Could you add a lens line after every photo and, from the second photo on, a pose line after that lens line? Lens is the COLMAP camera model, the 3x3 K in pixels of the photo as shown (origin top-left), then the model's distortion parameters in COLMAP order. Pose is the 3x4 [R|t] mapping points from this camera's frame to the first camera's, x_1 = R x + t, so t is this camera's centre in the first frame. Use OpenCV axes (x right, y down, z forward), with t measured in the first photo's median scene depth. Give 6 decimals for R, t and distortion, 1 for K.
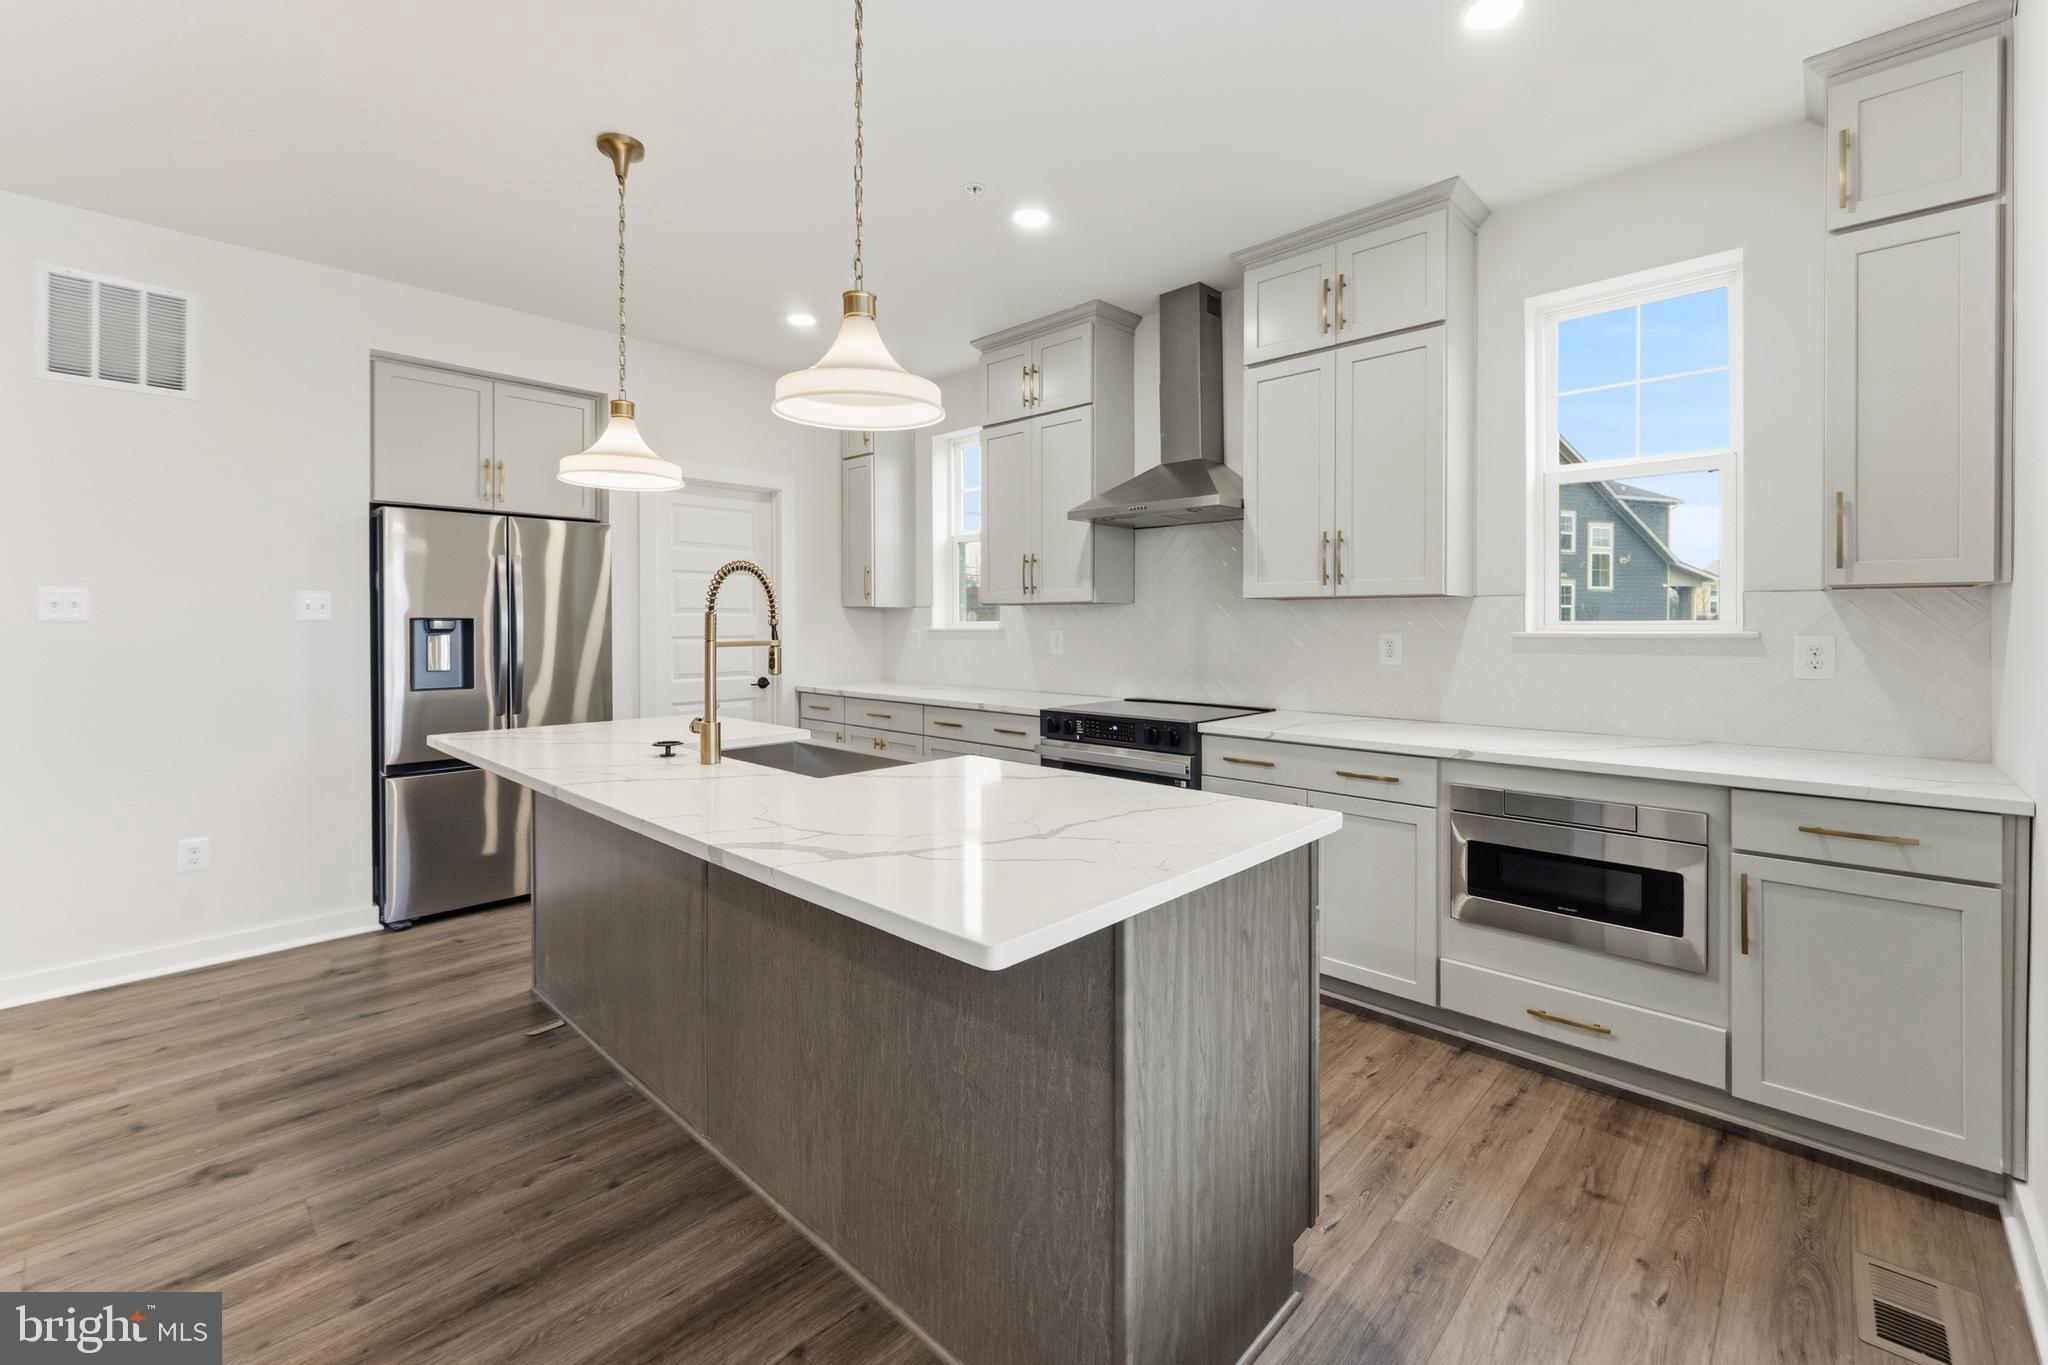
lens RADIAL K [[843.0, 0, 1014.5], [0, 843.0, 620.9], [0, 0, 1]] dist [-0.001270, 0.000072]
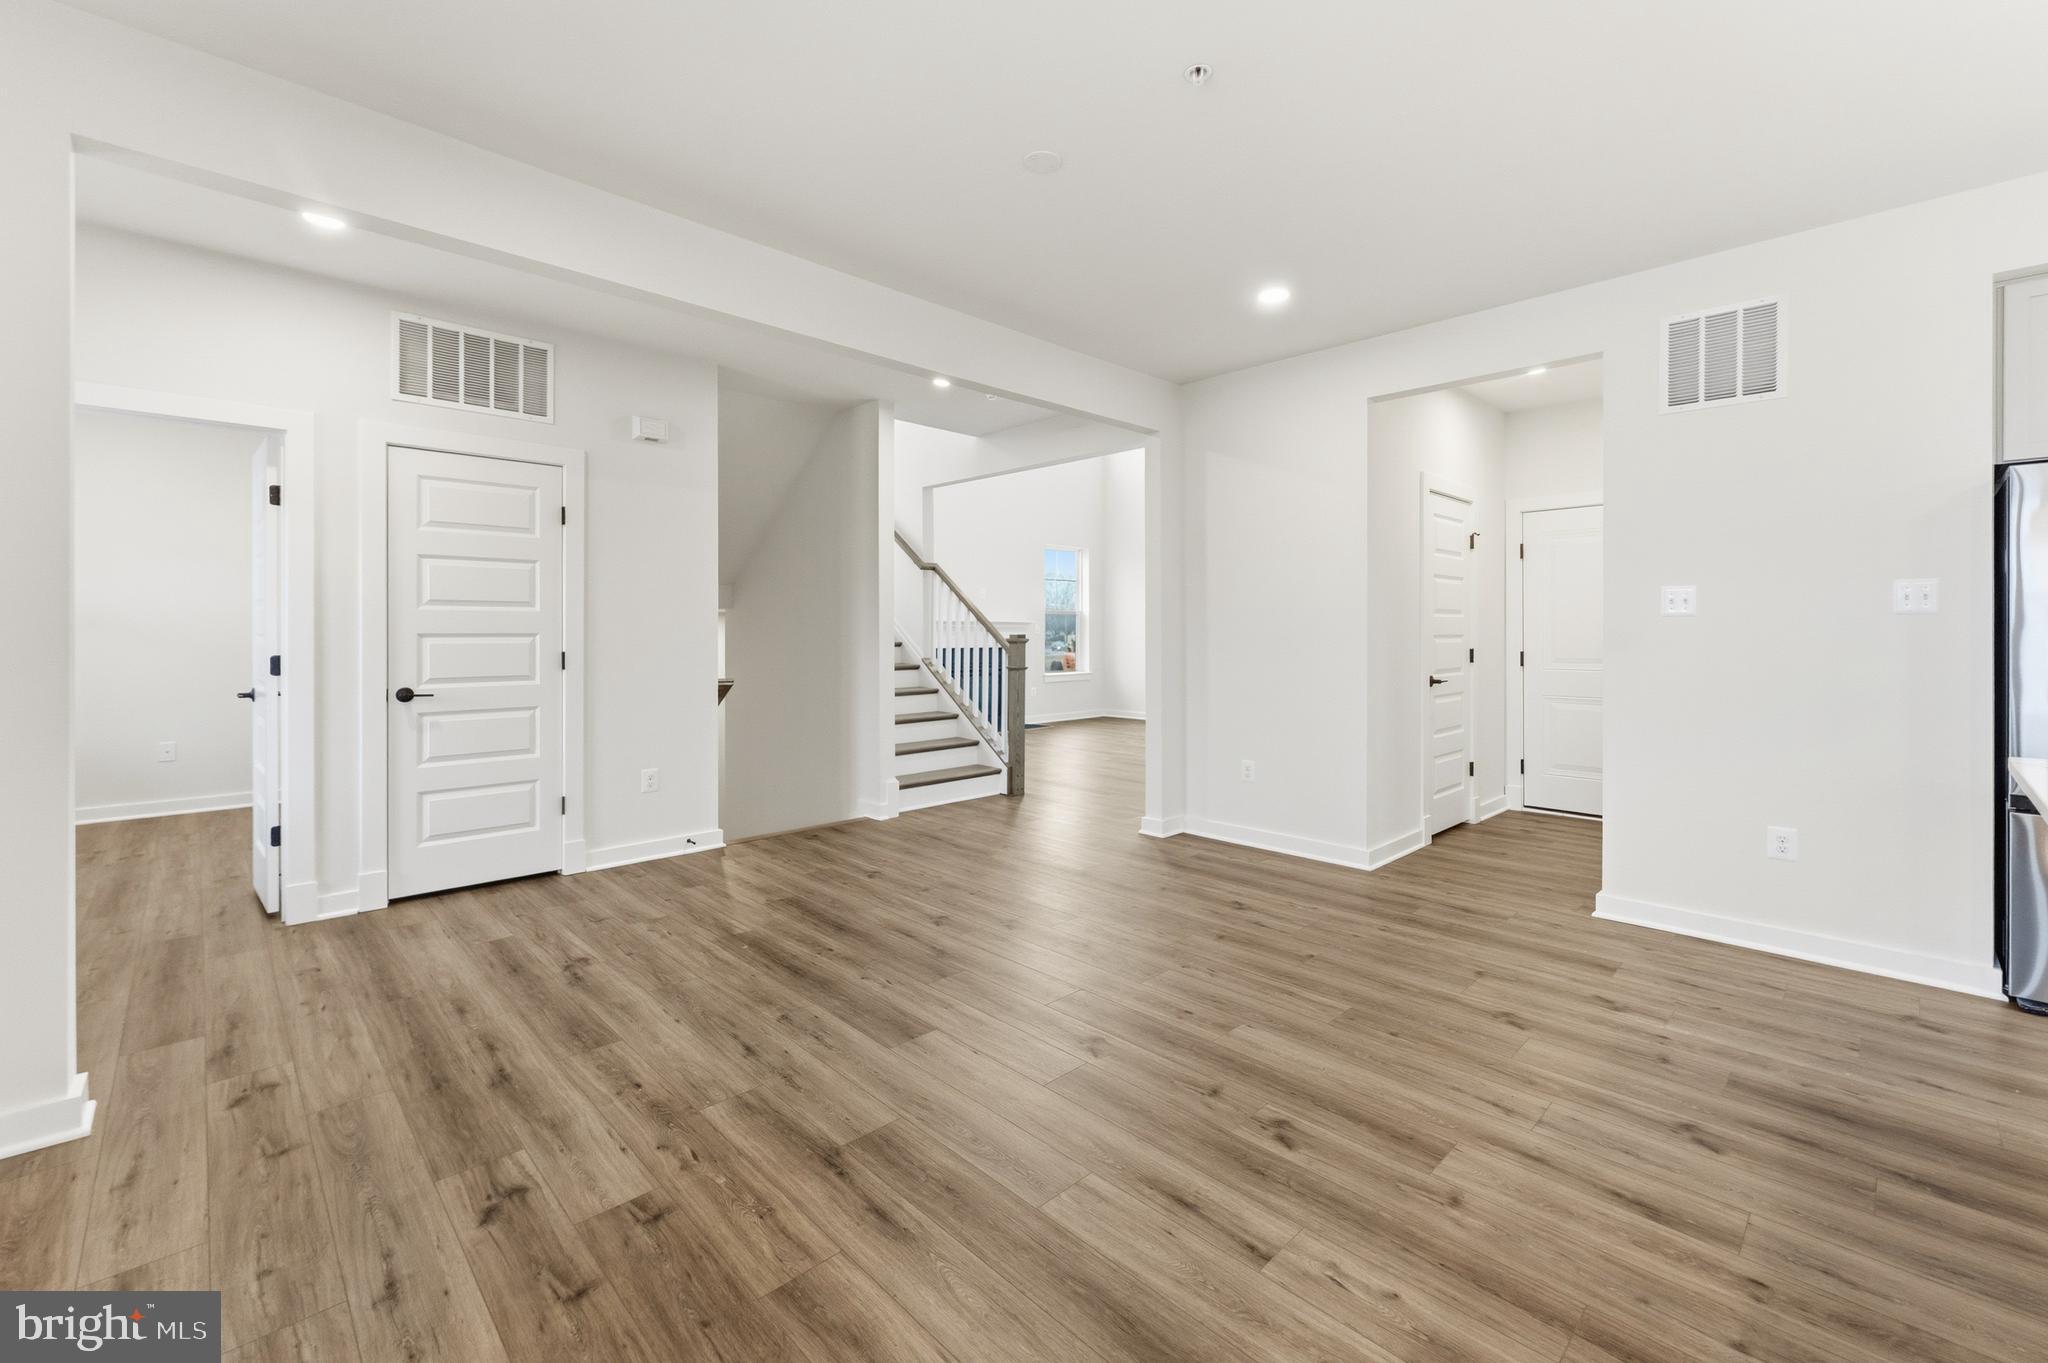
lens RADIAL K [[843.0, 0, 1032.2], [0, 843.0, 627.7], [0, 0, 1]] dist [-0.001270, 0.000072]
pose [[-0.011201, 0.003438, -0.999931, 0.087205], [0.000311, 0.999994, 0.003434, 0.019142], [0.999937, -0.000272, -0.011202, 0.157564]]
